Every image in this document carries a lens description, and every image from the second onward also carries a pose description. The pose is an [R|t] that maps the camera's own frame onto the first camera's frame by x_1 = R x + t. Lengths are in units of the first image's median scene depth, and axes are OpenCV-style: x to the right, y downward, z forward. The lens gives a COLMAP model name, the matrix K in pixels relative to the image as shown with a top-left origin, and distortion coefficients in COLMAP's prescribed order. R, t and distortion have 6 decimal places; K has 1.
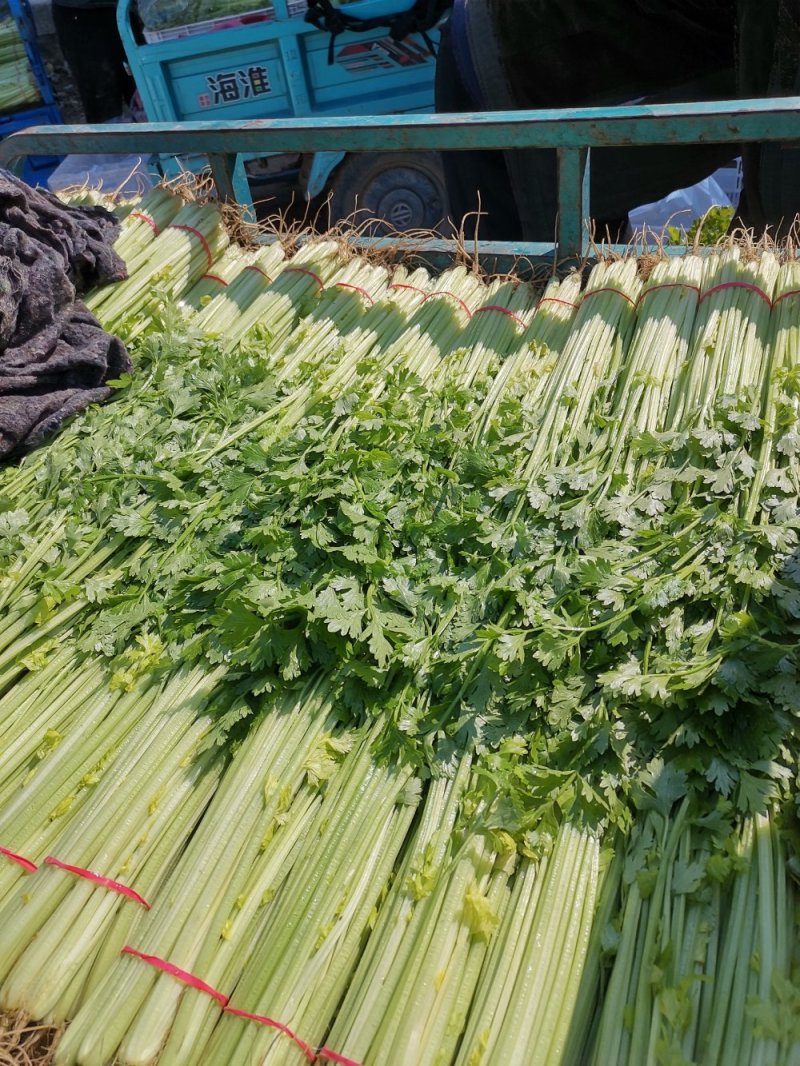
lens RADIAL K [[785.9, 0, 398.4], [0, 785.9, 639.5], [0, 0, 1]] dist [0.027700, -0.013889]
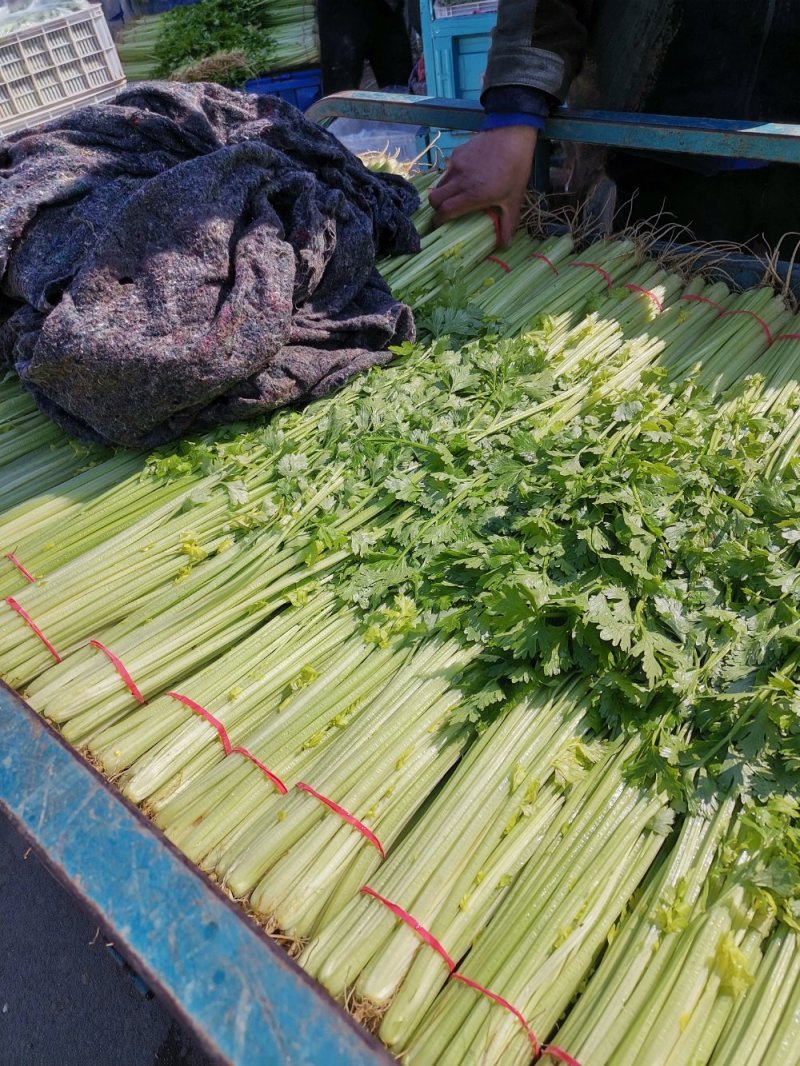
lens RADIAL K [[785.9, 0, 398.4], [0, 785.9, 639.5], [0, 0, 1]] dist [0.027700, -0.013889]
pose [[0.951822, 0.238866, -0.192295, -0.110571], [-0.236360, 0.970991, 0.036213, 0.012063], [0.195367, 0.010983, 0.980669, -0.017029]]
